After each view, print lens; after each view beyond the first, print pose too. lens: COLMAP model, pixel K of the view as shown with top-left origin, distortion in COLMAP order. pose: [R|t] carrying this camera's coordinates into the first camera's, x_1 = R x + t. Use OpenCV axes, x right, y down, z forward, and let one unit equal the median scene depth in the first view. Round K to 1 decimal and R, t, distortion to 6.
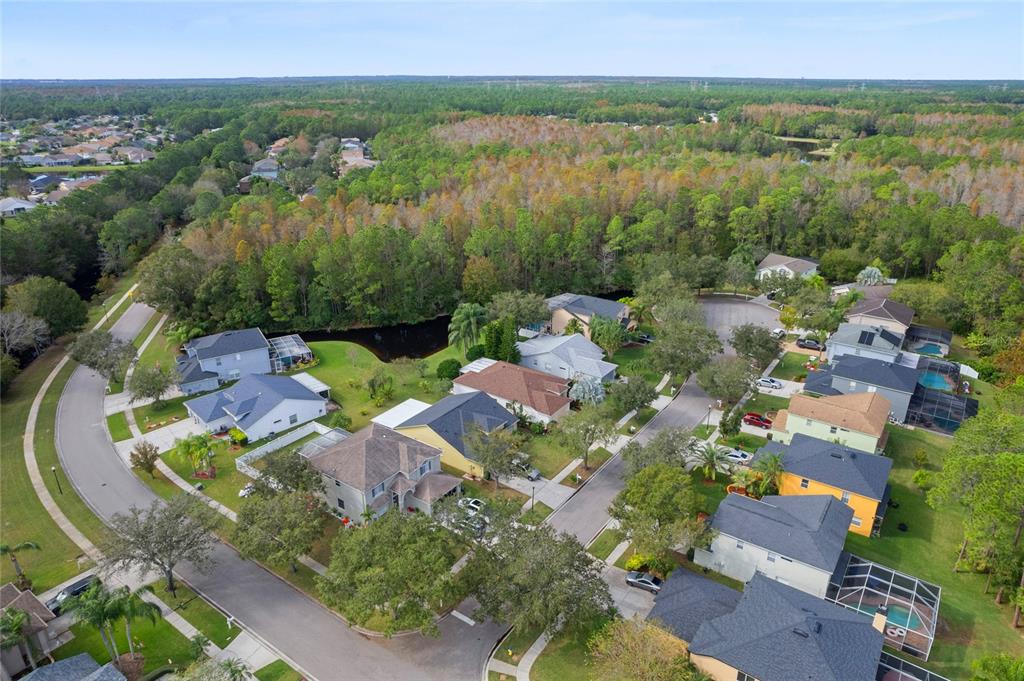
lens RADIAL K [[640.9, 0, 515.9], [0, 640.9, 342.4], [0, 0, 1]] dist [-0.078550, 0.067437]
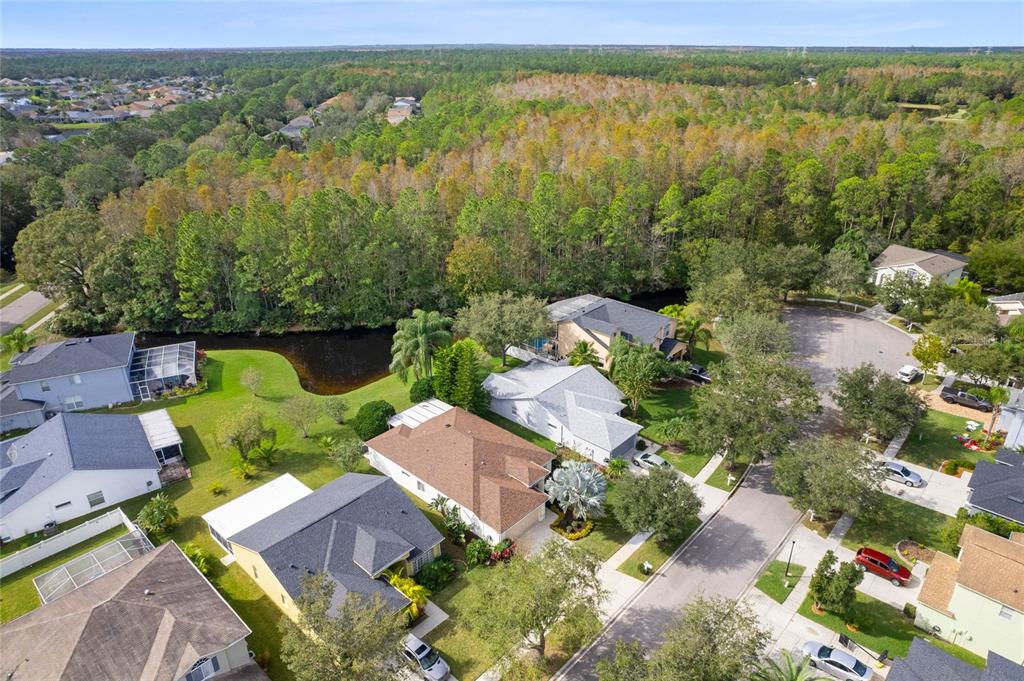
lens RADIAL K [[640.9, 0, 515.9], [0, 640.9, 342.4], [0, 0, 1]] dist [-0.078550, 0.067437]
pose [[0.992466, 0.050489, -0.111635, 0.078268], [-0.045407, 0.997833, 0.047609, -0.052473], [0.113797, -0.042182, 0.992608, 0.289378]]
